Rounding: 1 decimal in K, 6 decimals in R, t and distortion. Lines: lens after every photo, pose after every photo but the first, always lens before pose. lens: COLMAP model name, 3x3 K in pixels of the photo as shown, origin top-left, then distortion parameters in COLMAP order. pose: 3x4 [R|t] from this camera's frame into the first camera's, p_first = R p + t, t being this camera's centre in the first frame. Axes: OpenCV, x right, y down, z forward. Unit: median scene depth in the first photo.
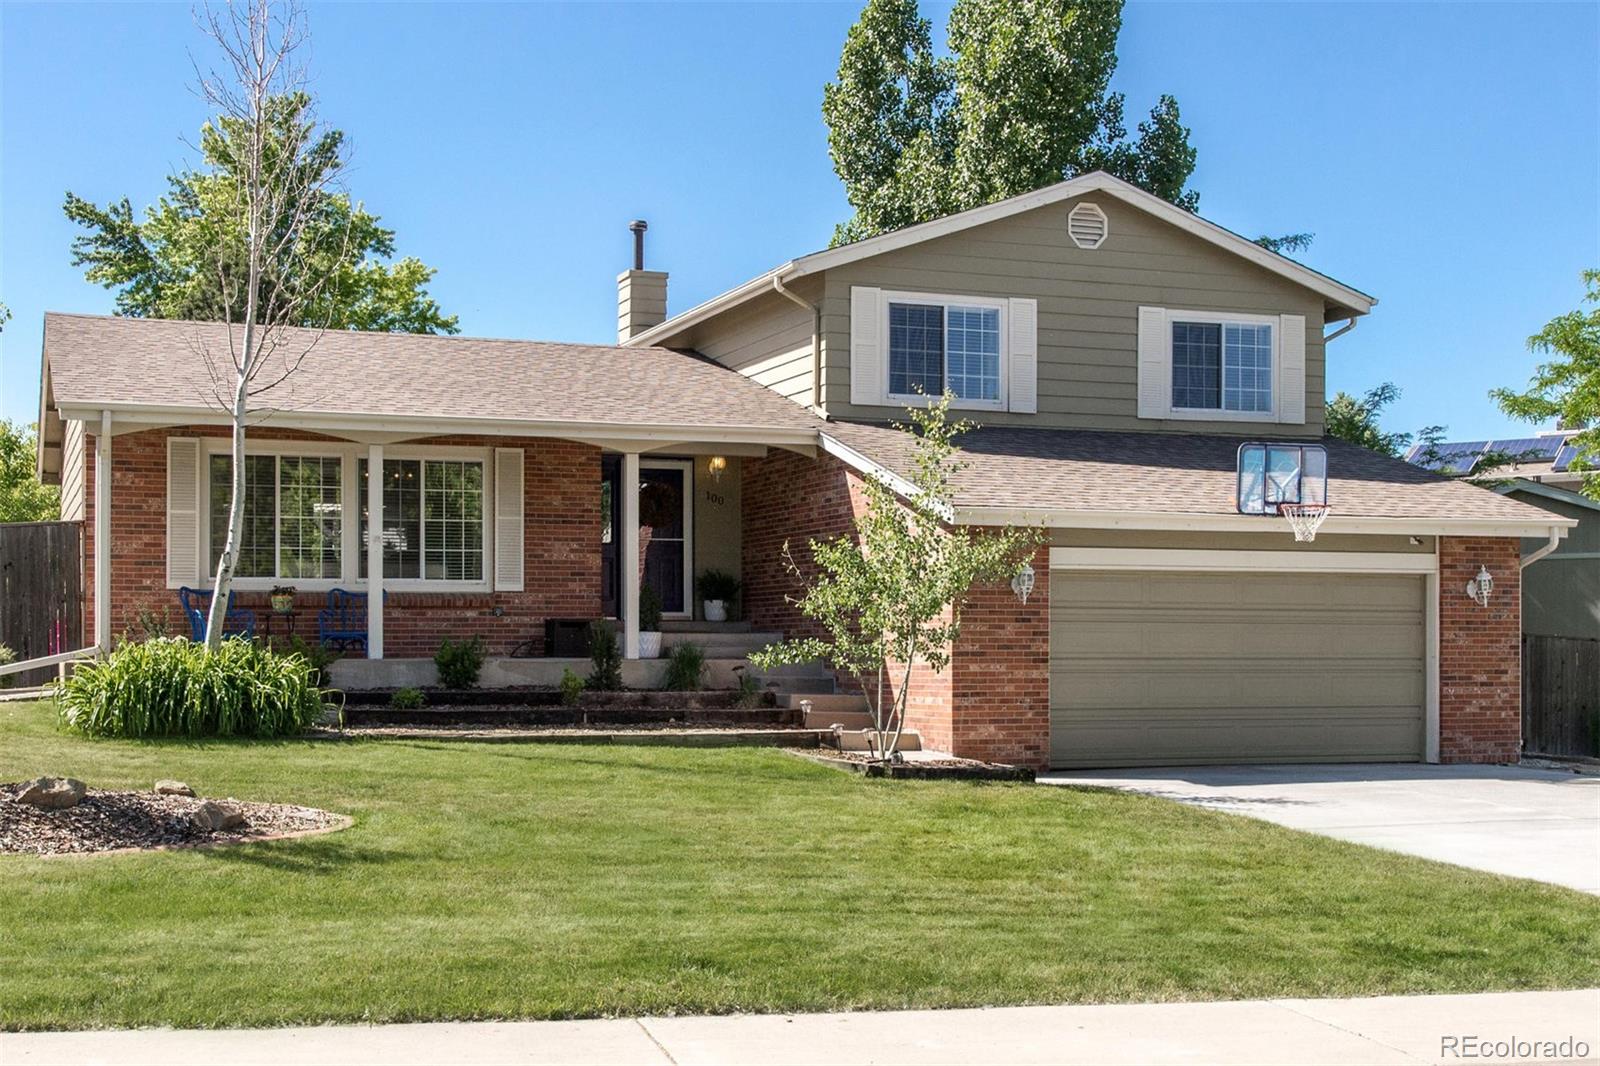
lens RADIAL K [[1659.0, 0, 800.2], [0, 1659.0, 531.6], [0, 0, 1]] dist [0.052646, 0.000000]
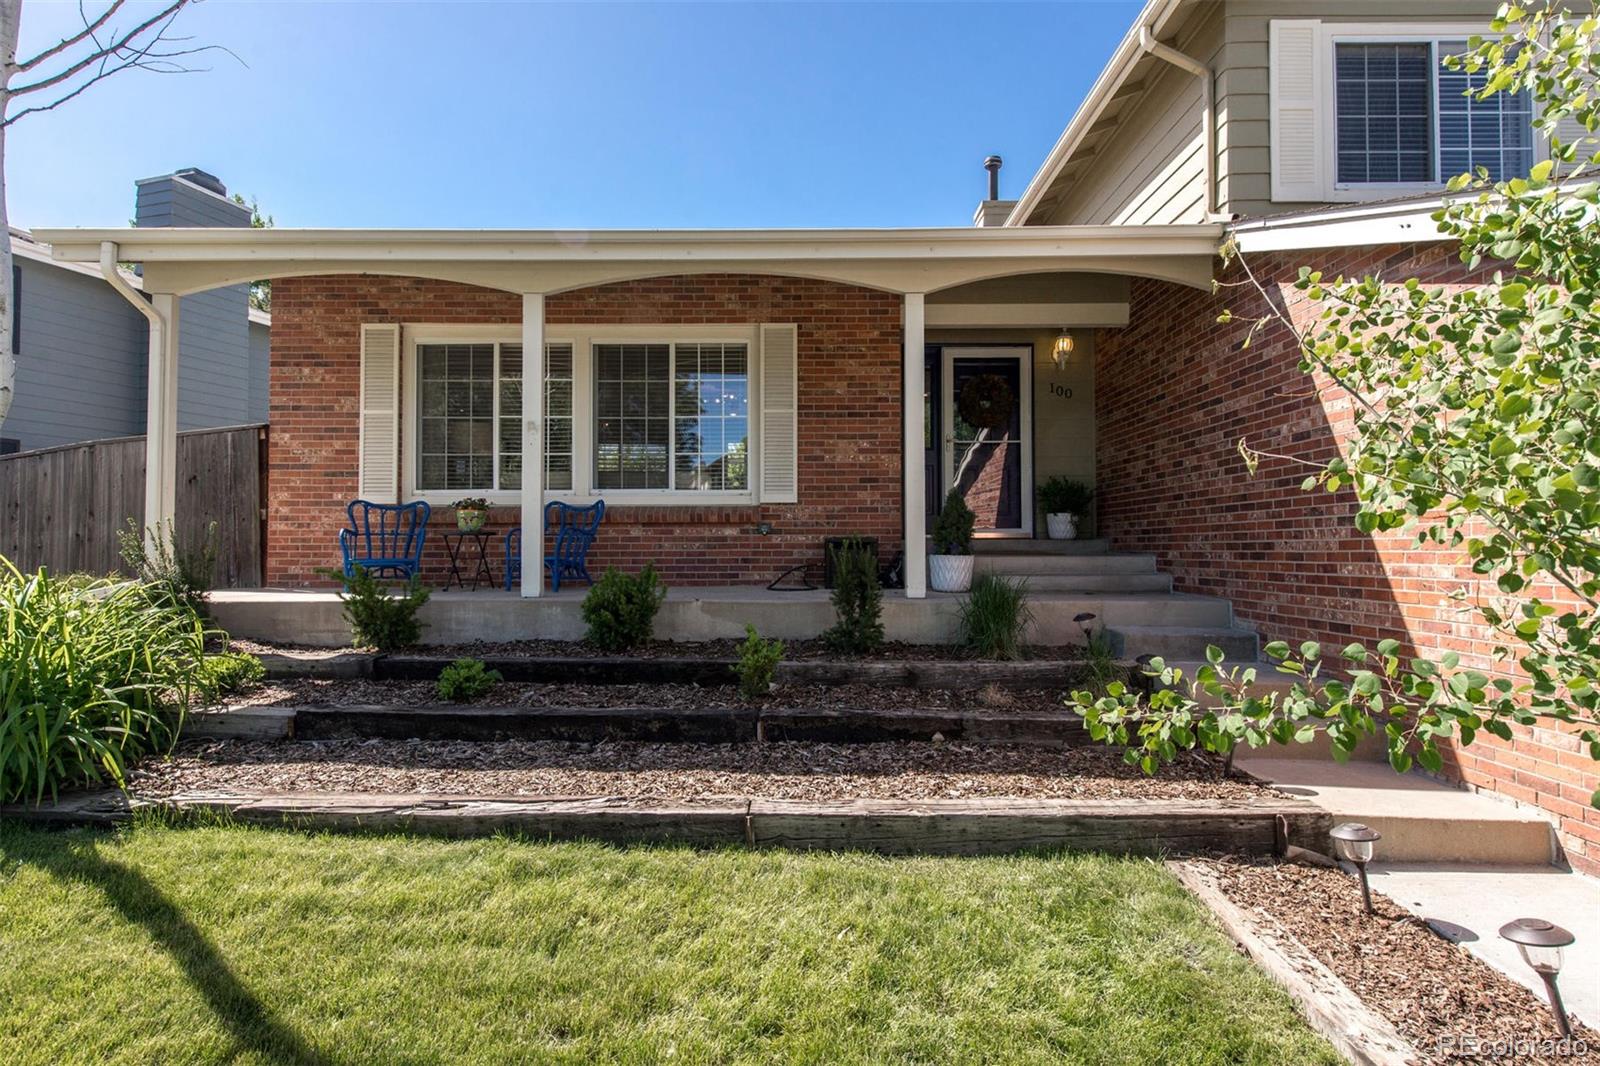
lens RADIAL K [[801.7, 0, 791.6], [0, 801.7, 526.6], [0, 0, 1]] dist [0.013782, -0.001786]
pose [[0.915375, -0.009114, -0.402500, -0.015574], [0.026149, 0.998979, 0.036848, 0.033306], [0.401753, -0.044255, 0.914678, 0.654241]]
